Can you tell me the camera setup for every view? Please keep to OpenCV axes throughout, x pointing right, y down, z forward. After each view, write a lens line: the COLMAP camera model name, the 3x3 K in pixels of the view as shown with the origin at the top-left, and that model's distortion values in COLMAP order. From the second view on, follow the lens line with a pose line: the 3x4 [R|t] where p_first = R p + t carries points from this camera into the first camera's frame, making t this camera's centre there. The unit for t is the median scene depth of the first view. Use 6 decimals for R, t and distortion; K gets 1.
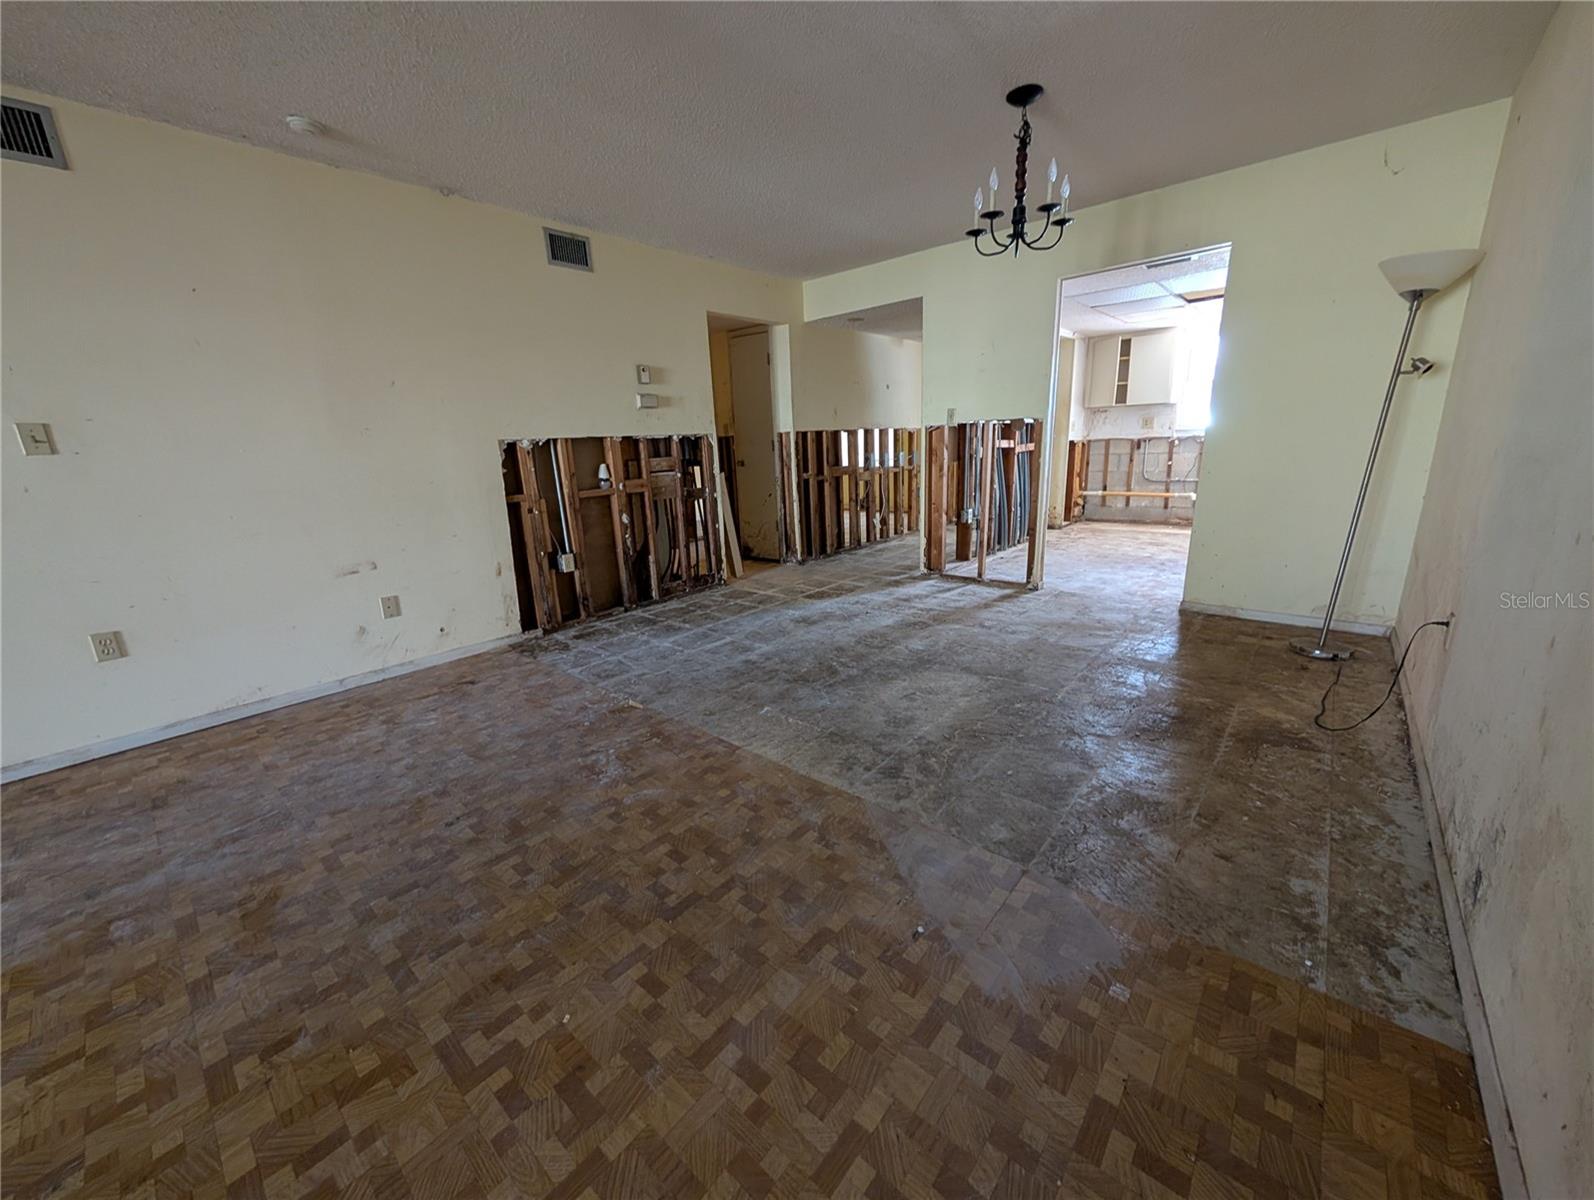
lens RADIAL K [[599.9, 0, 798.0], [0, 599.9, 597.1], [0, 0, 1]] dist [-0.000980, 0.000169]
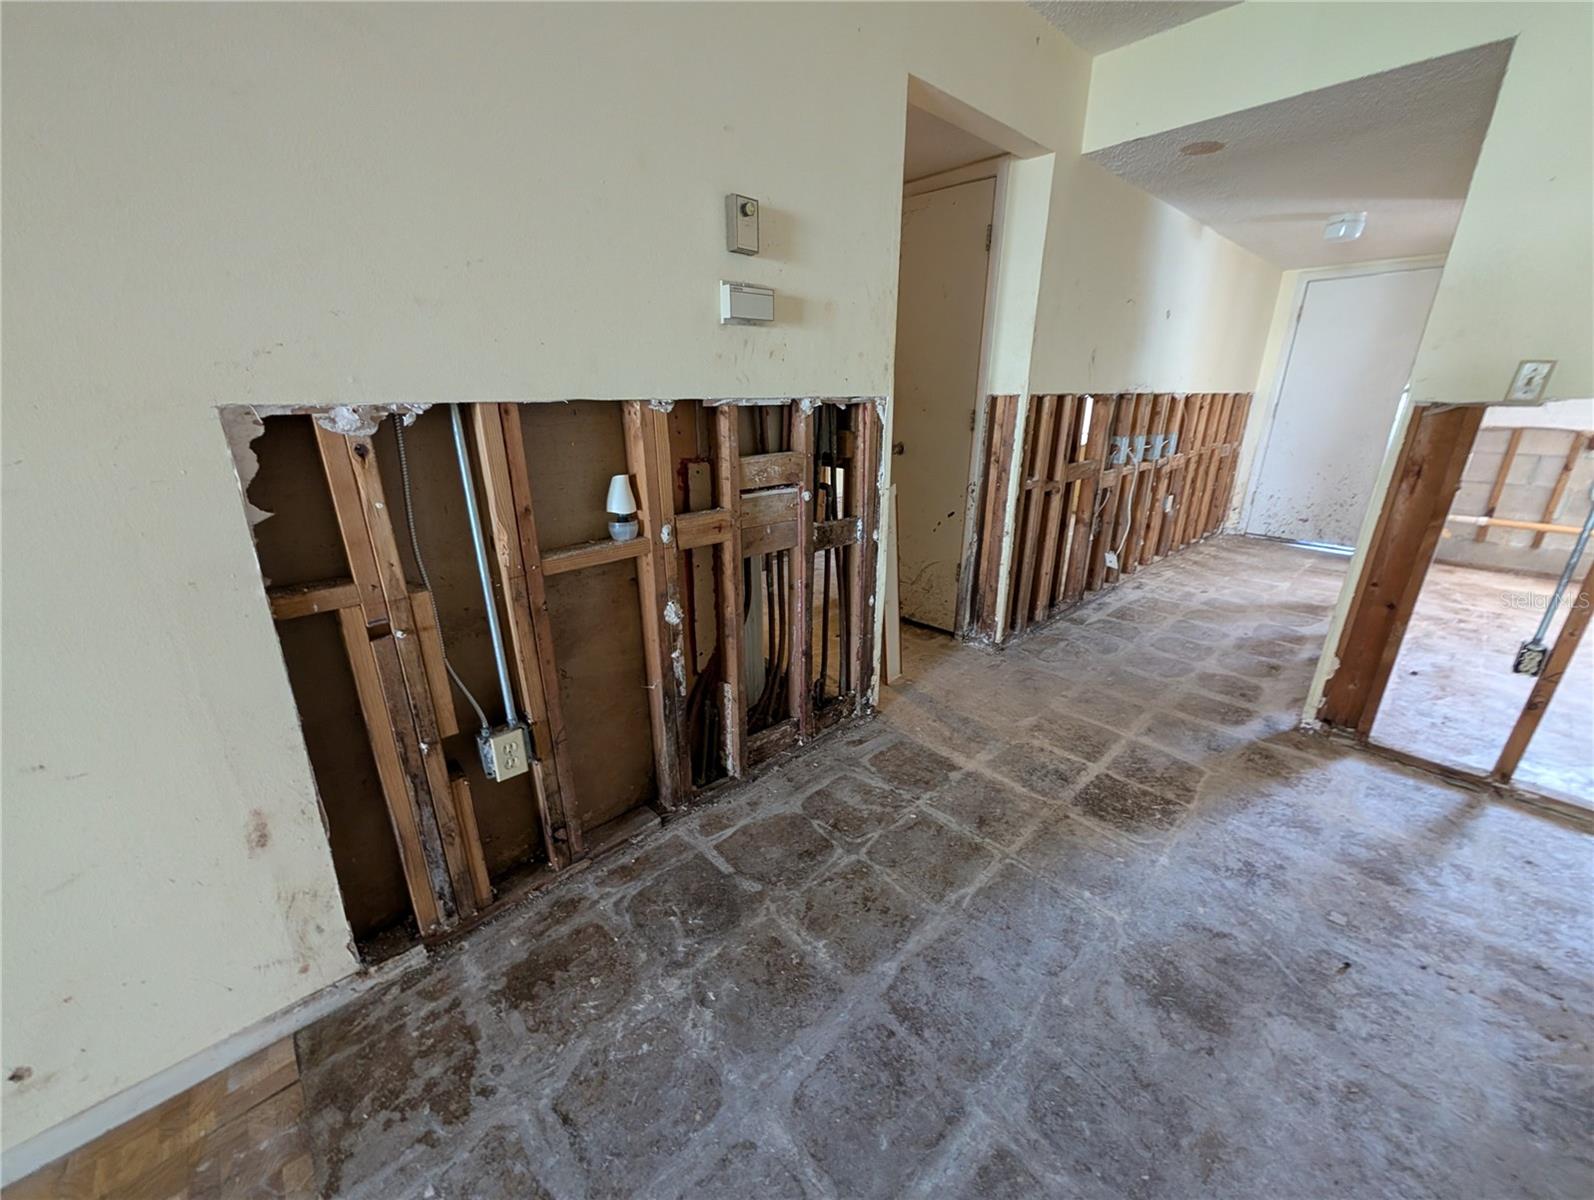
lens RADIAL K [[599.9, 0, 799.0], [0, 599.9, 599.2], [0, 0, 1]] dist [-0.000980, 0.000169]
pose [[0.993025, 0.078417, -0.088049, -0.169784], [-0.070530, 0.993498, 0.089369, -0.178220], [0.094485, -0.082536, 0.992099, 0.610581]]
